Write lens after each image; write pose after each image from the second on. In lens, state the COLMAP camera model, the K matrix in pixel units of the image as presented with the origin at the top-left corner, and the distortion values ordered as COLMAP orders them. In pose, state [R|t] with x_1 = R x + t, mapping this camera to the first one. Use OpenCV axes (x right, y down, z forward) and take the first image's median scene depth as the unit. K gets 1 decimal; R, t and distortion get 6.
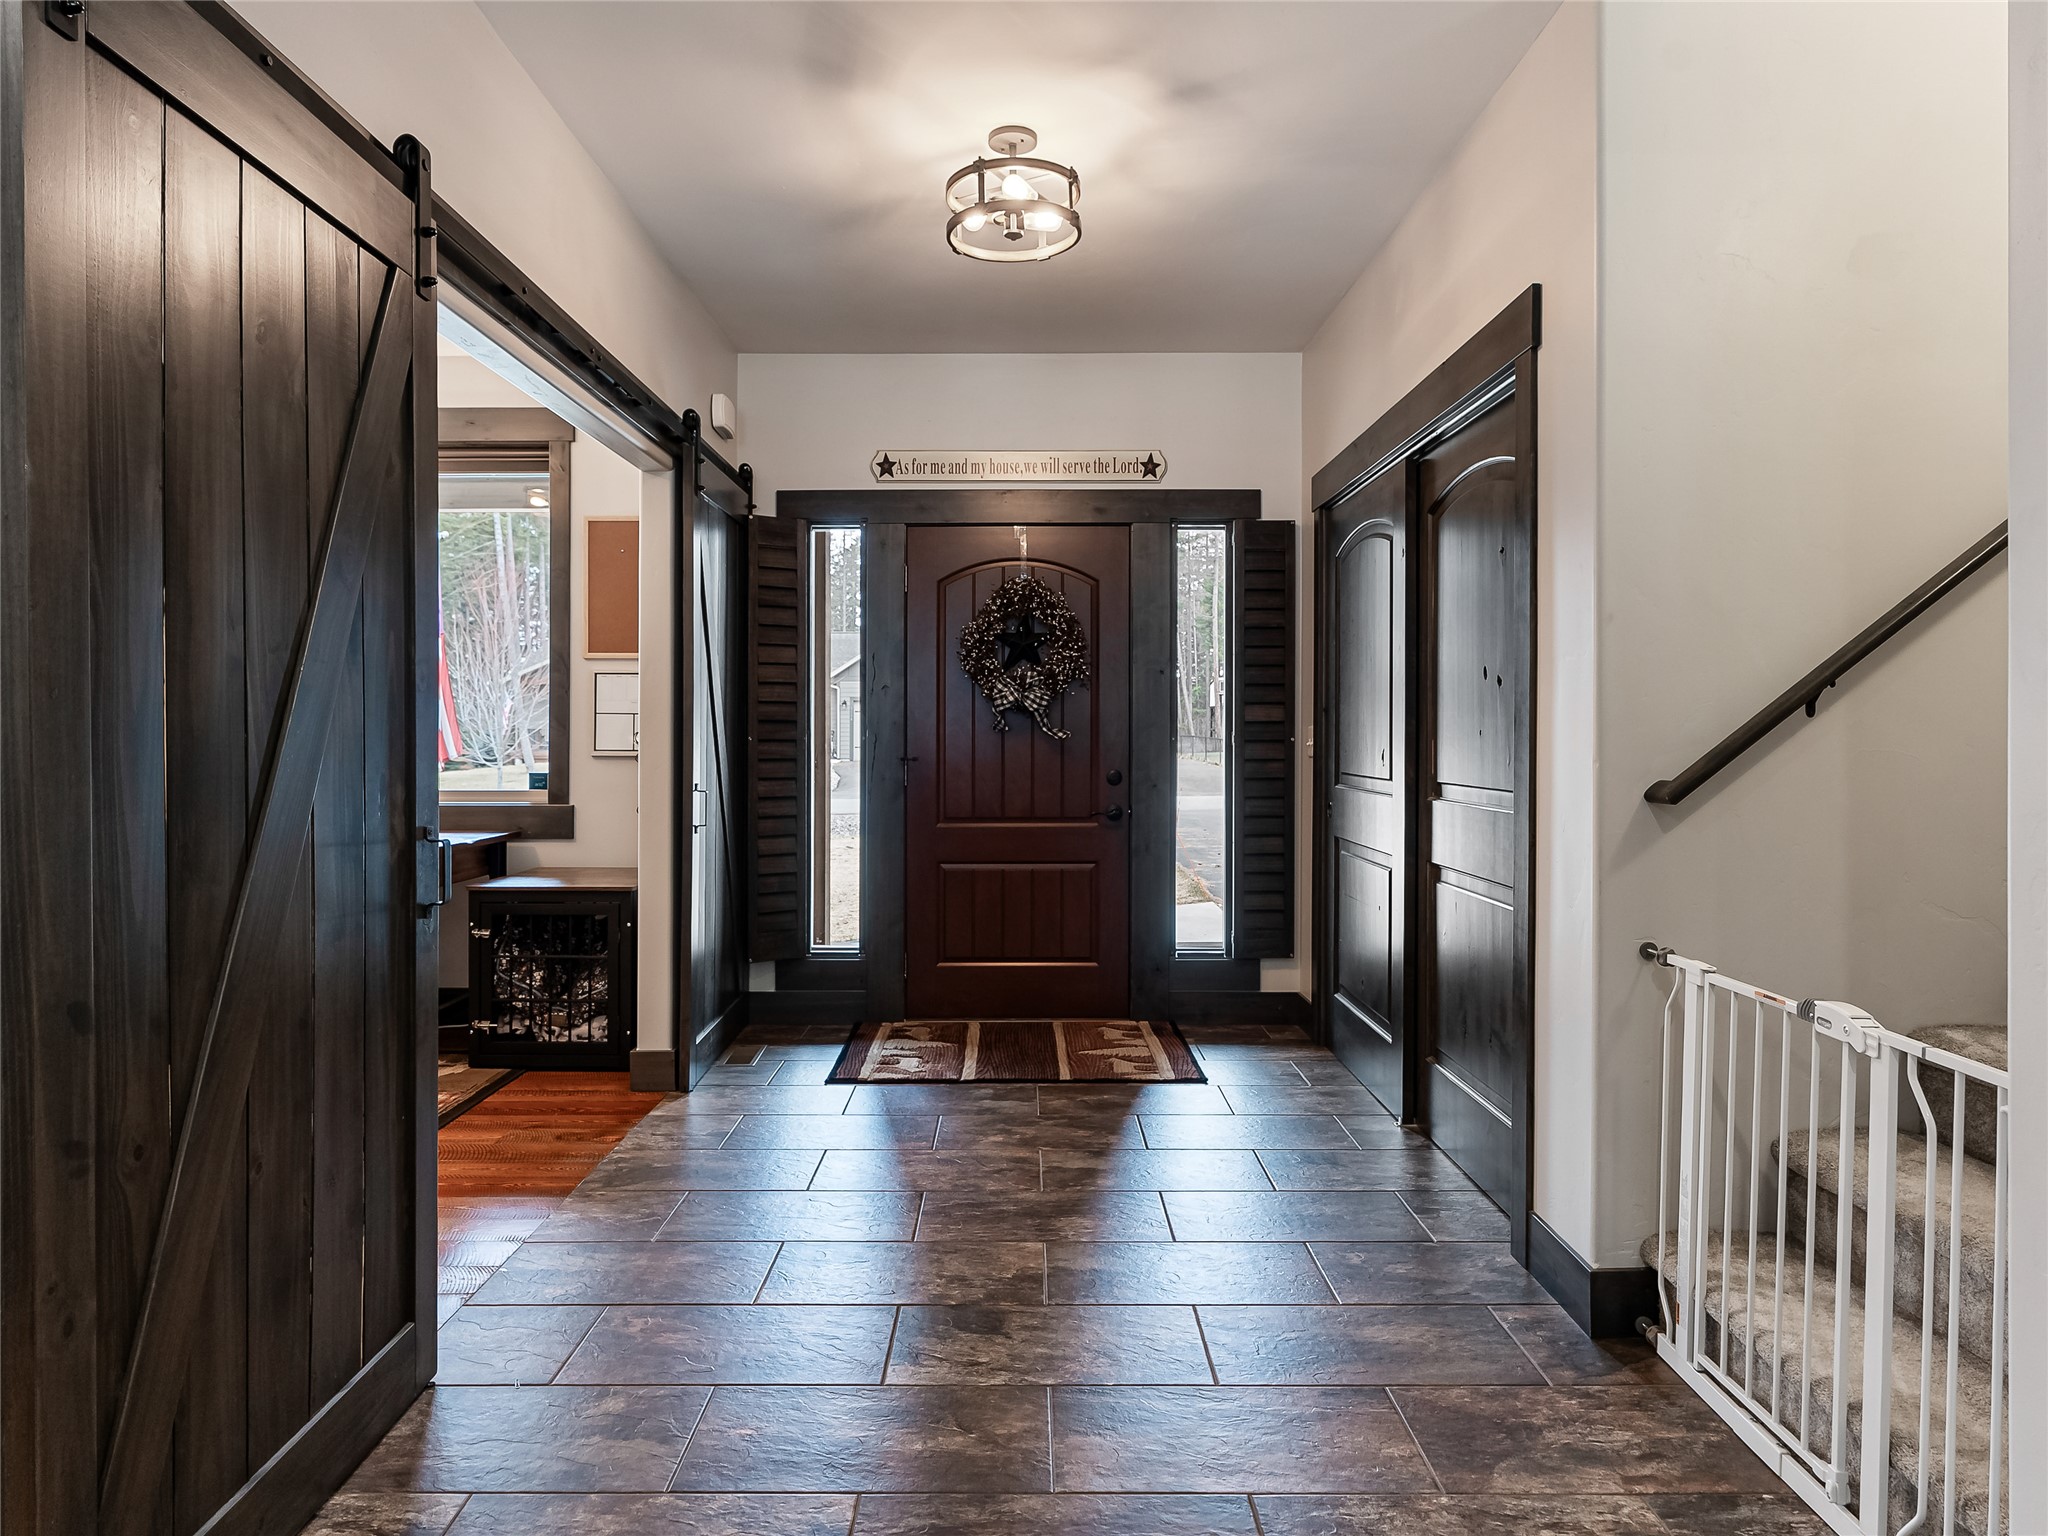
lens RADIAL K [[1215.8, 0, 1020.8], [0, 1215.8, 720.7], [0, 0, 1]] dist [0.000137, 0.000880]
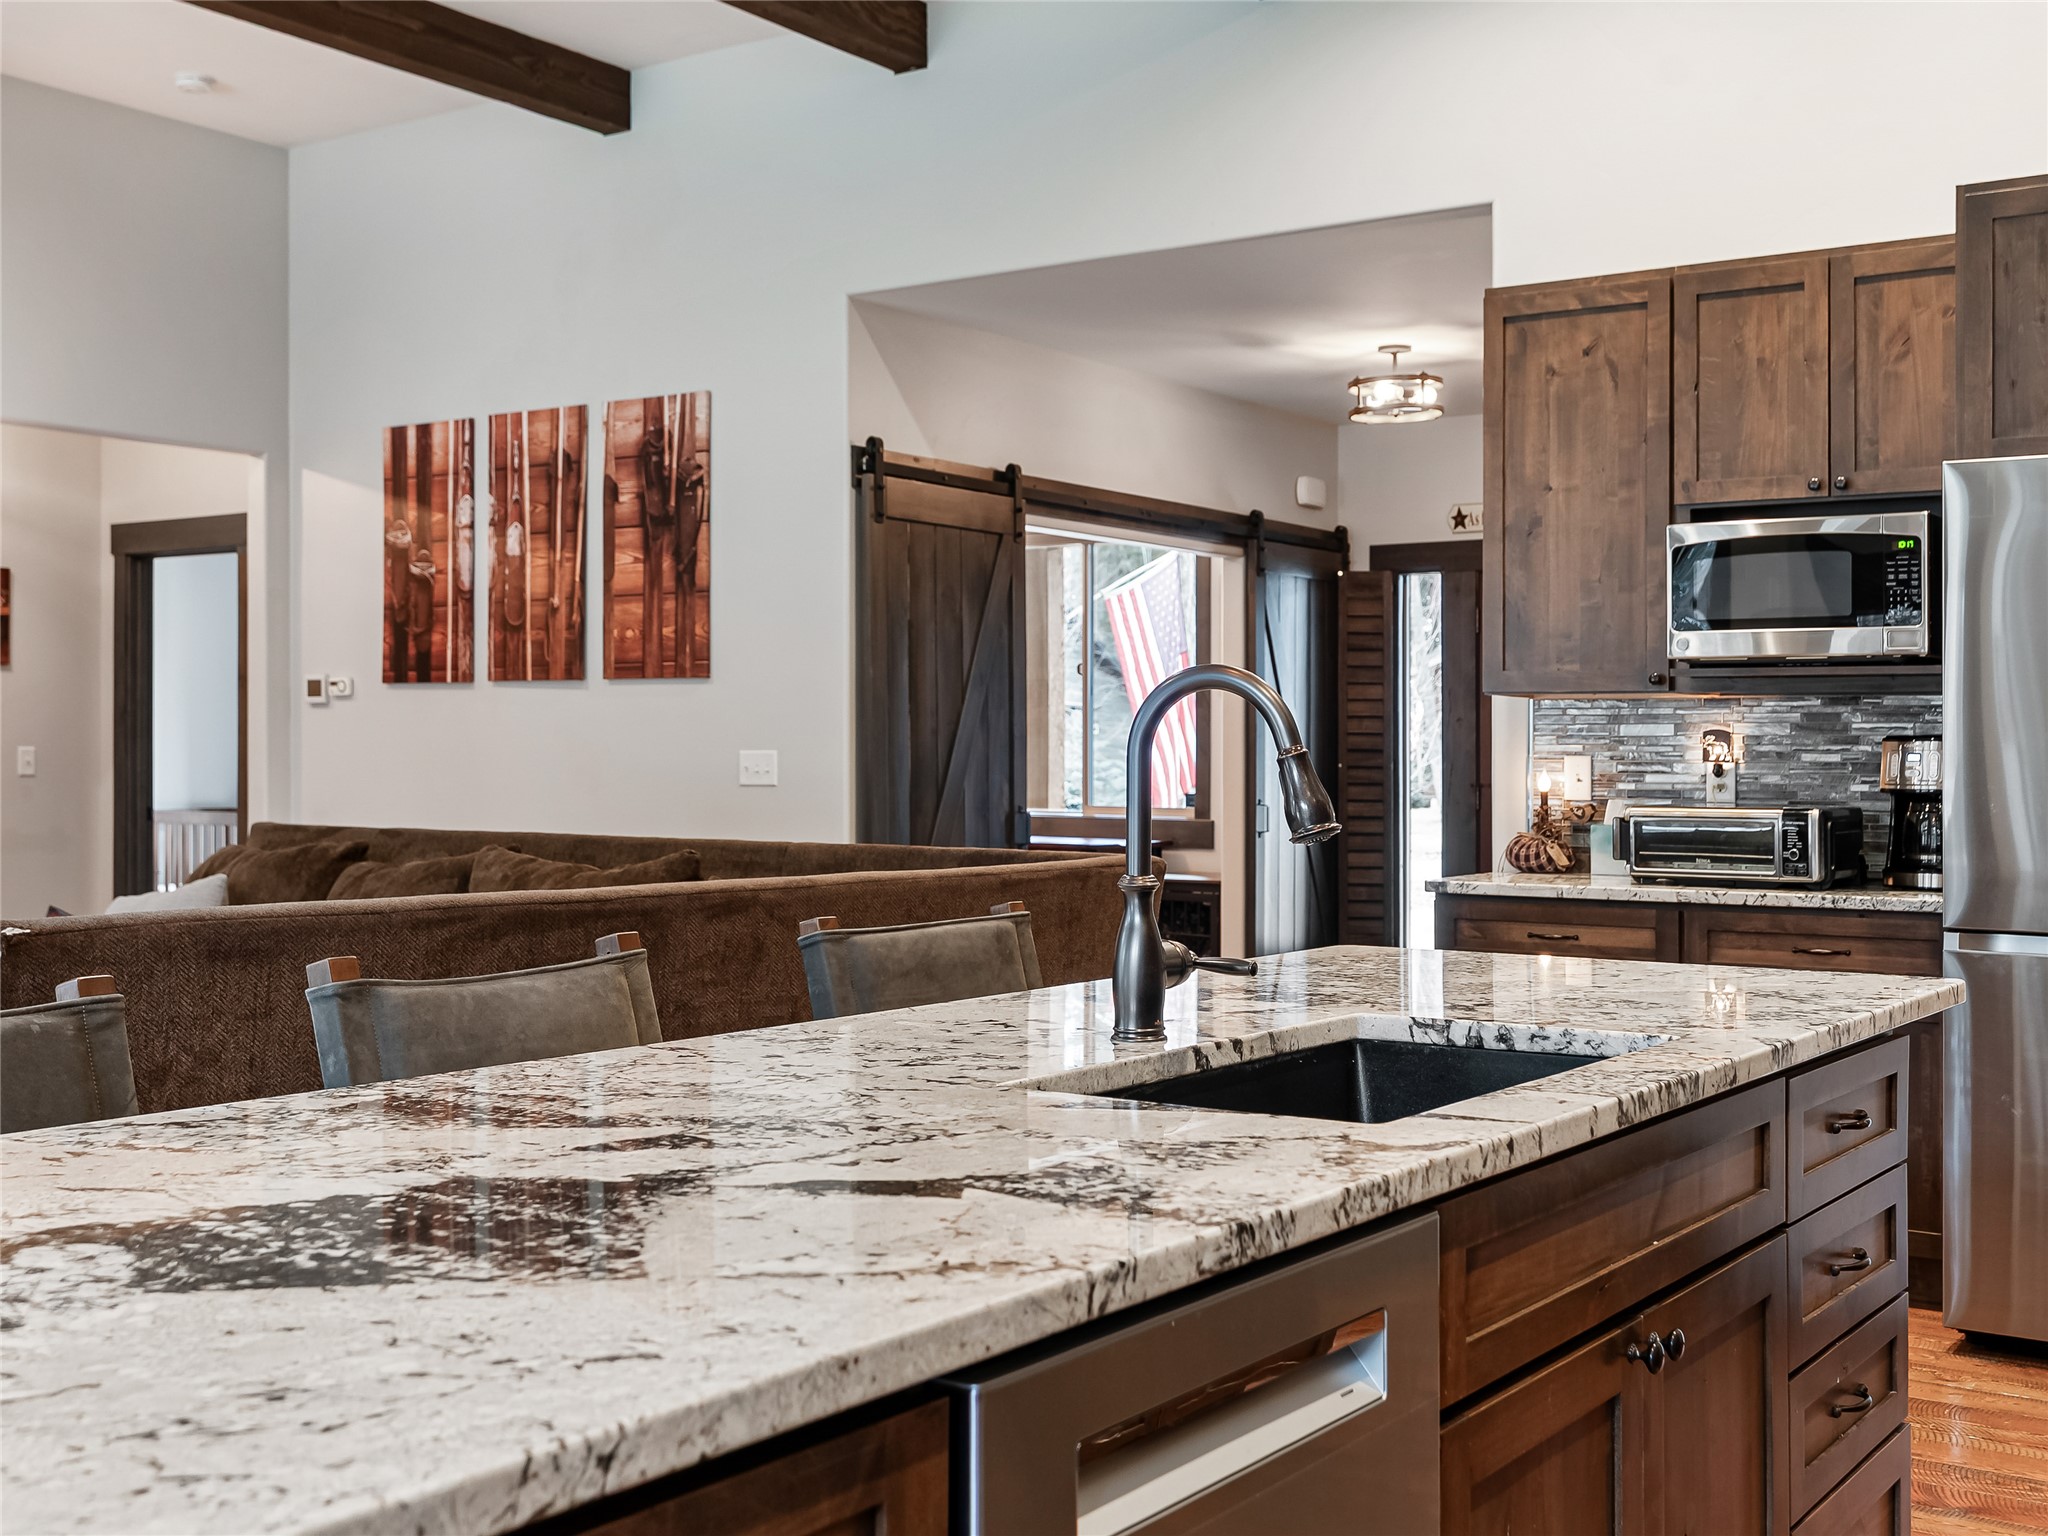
lens RADIAL K [[2274.5, 0, 1020.9], [0, 2274.5, 689.7], [0, 0, 1]] dist [0.004070, 0.000000]
pose [[0.829620, -0.009999, -0.558239, 0.721188], [-0.001123, 0.999808, -0.019577, -0.014138], [0.558328, 0.016869, 0.829449, -0.947582]]
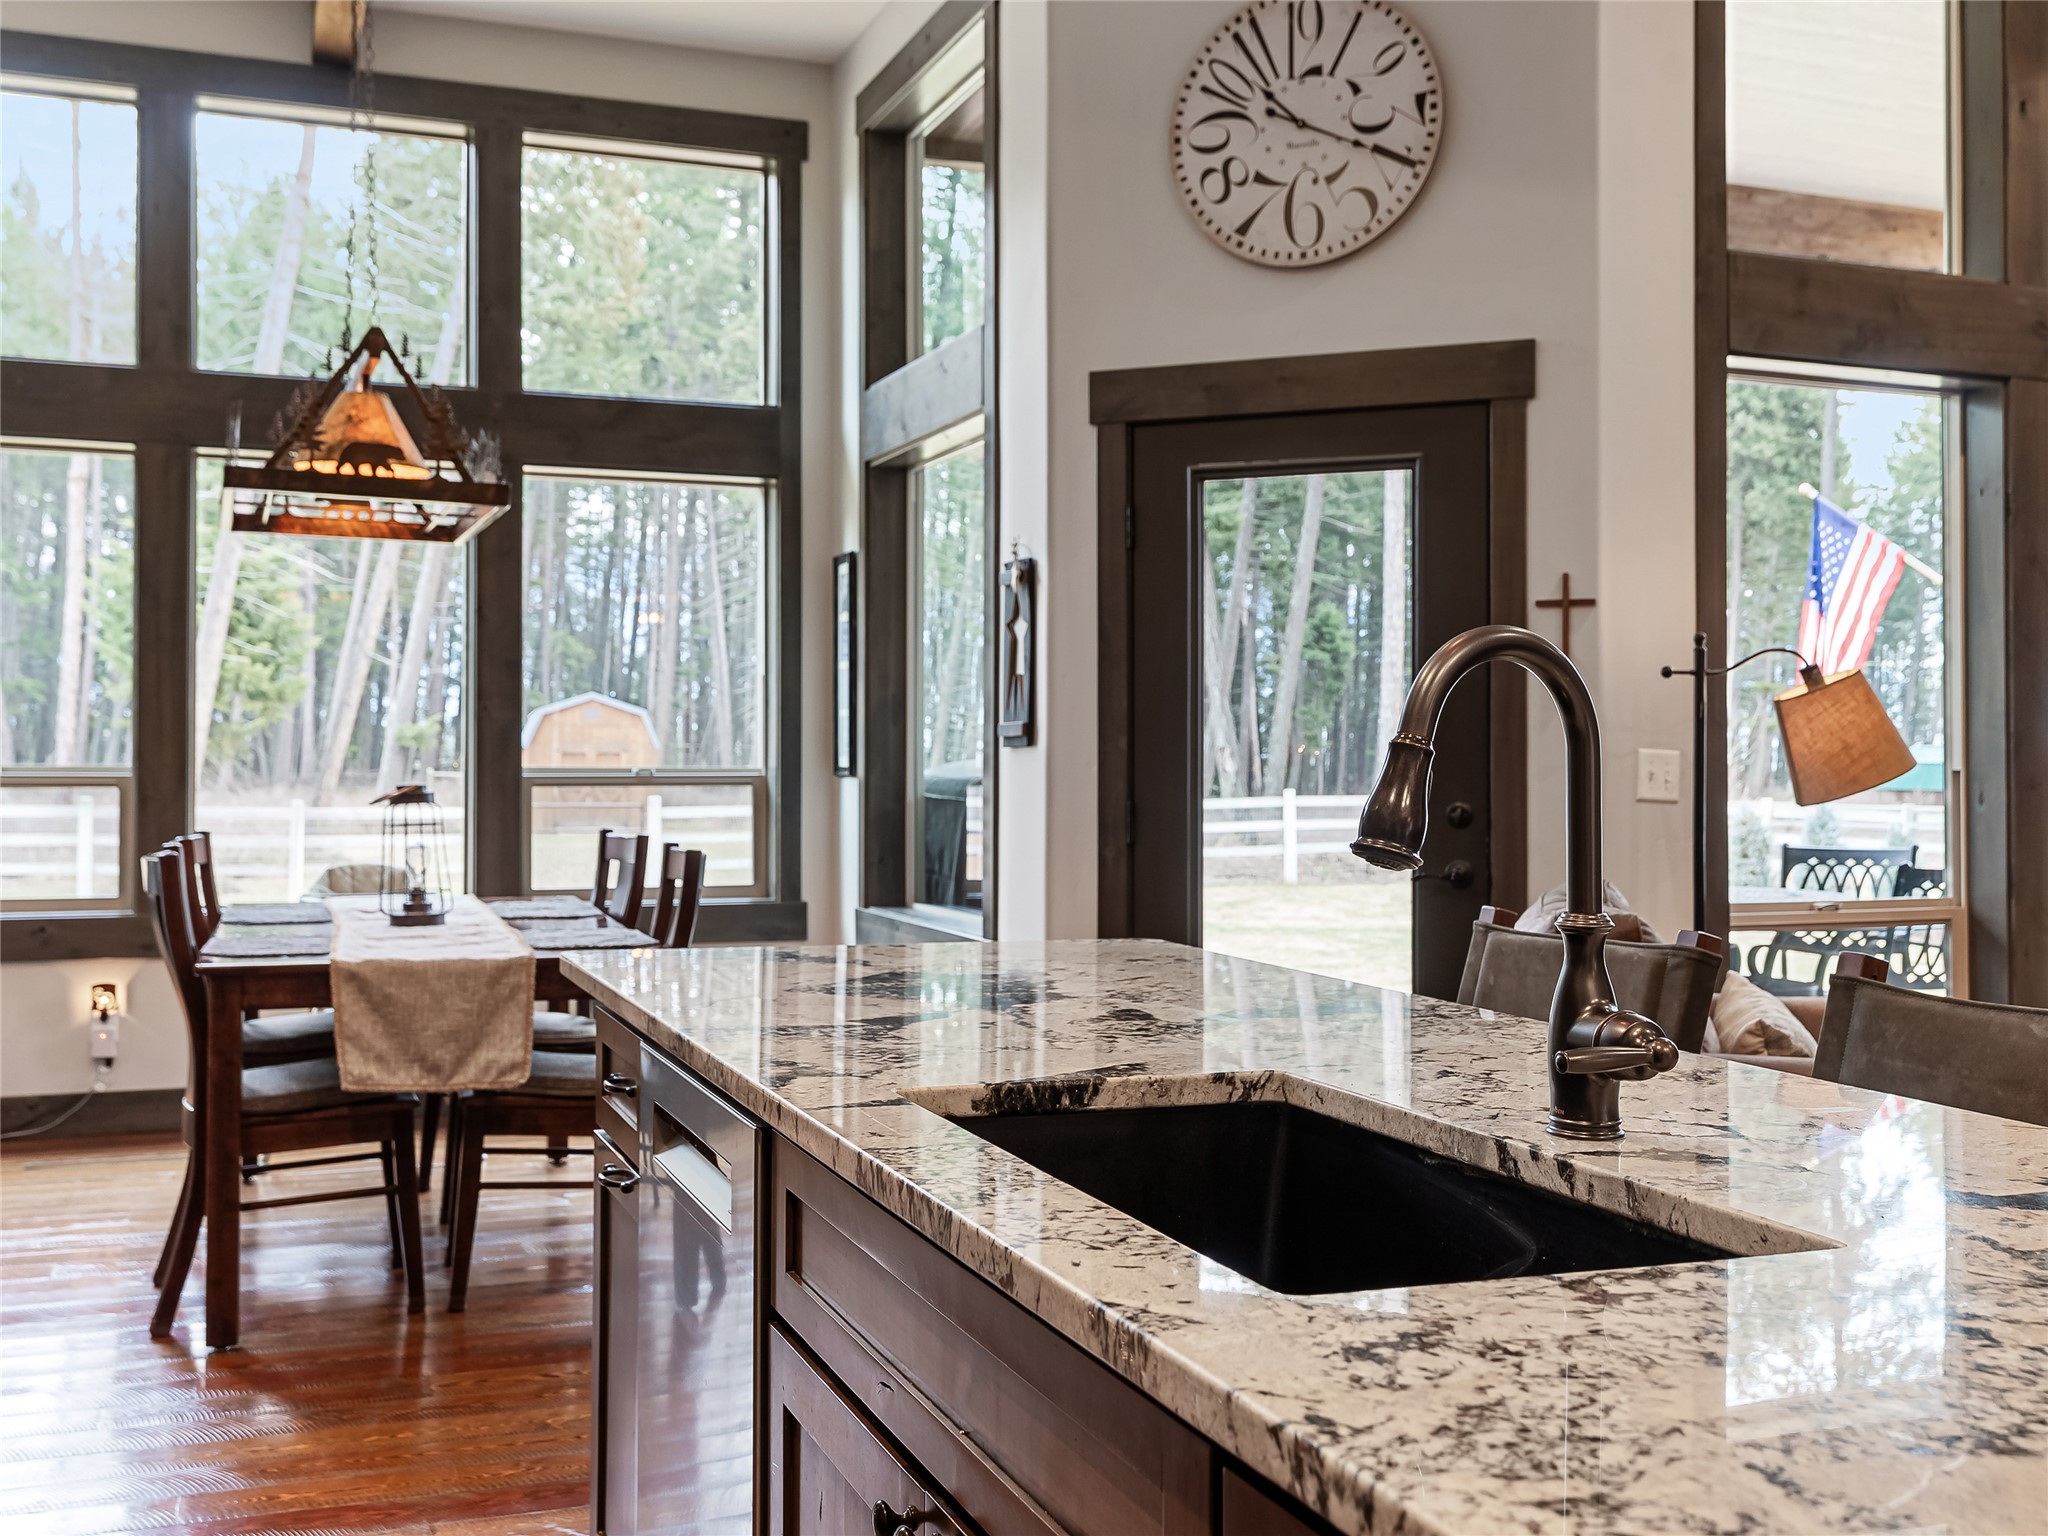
lens RADIAL K [[2052.2, 0, 1022.8], [0, 2052.2, 740.9], [0, 0, 1]] dist [0.005152, 0.000000]
pose [[-0.929581, -0.006800, -0.368555, 0.672588], [-0.000275, 0.999842, -0.017754, -0.005402], [0.368618, -0.016403, -0.929436, -0.241720]]
